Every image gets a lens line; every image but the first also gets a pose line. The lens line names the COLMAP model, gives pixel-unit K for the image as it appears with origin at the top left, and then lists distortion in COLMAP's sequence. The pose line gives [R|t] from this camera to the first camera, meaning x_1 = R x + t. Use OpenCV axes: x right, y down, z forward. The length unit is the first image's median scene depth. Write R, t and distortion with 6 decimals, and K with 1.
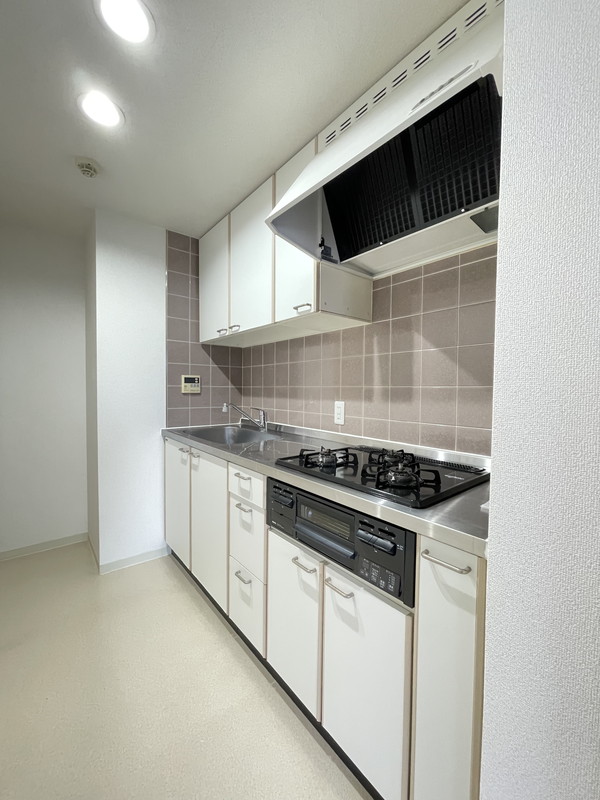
lens RADIAL K [[321.8, 0, 300.8], [0, 321.8, 396.7], [0, 0, 1]] dist [-0.000488, 0.000004]
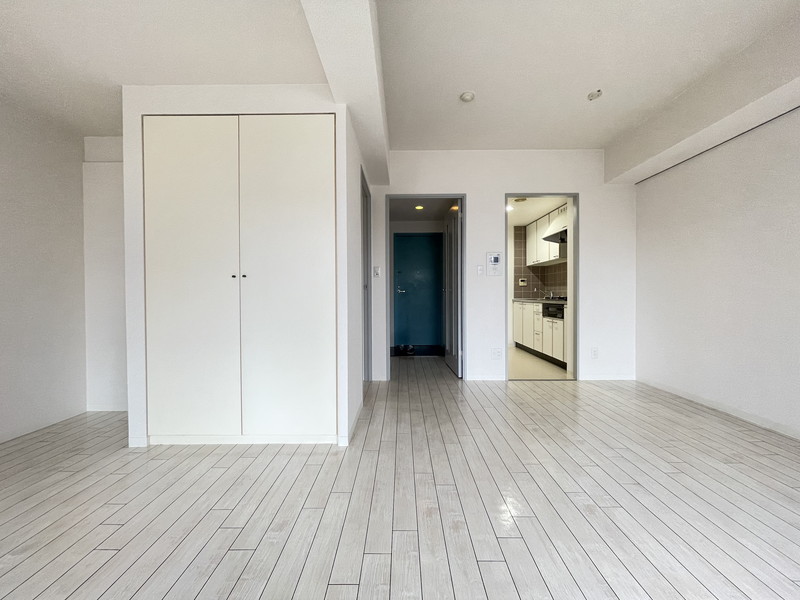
lens RADIAL K [[321.8, 0, 398.0], [0, 321.8, 298.5], [0, 0, 1]] dist [-0.000488, 0.000004]
pose [[0.760038, -0.005002, -0.649860, 0.832564], [-0.004732, 0.999901, -0.013231, 0.190732], [0.649862, 0.013132, 0.759939, -2.347548]]
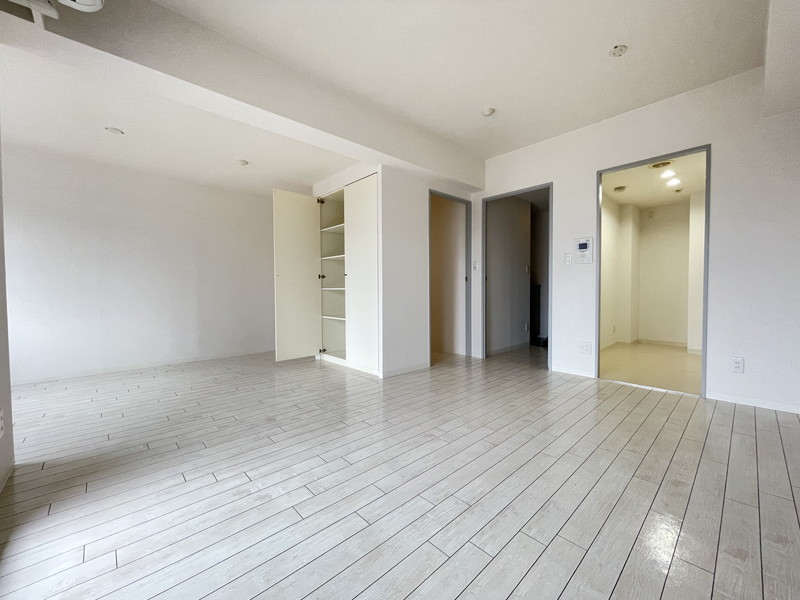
lens RADIAL K [[321.8, 0, 404.5], [0, 321.8, 299.2], [0, 0, 1]] dist [-0.000488, 0.000004]
pose [[0.054698, 0.020464, -0.998293, 1.933550], [-0.019782, 0.999616, 0.019407, 0.212331], [0.998307, 0.018687, 0.055082, -1.448413]]
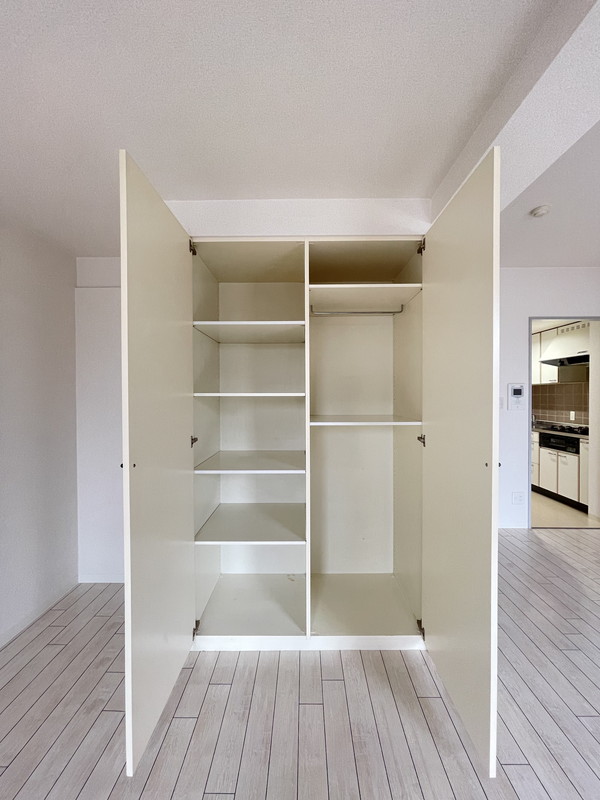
lens RADIAL K [[321.8, 0, 300.7], [0, 321.8, 400.6], [0, 0, 1]] dist [-0.000488, 0.000004]
pose [[0.763274, -0.002661, -0.646069, 0.134894], [-0.005047, 0.999936, -0.010081, -0.039145], [0.646055, 0.010955, 0.763212, -2.579702]]
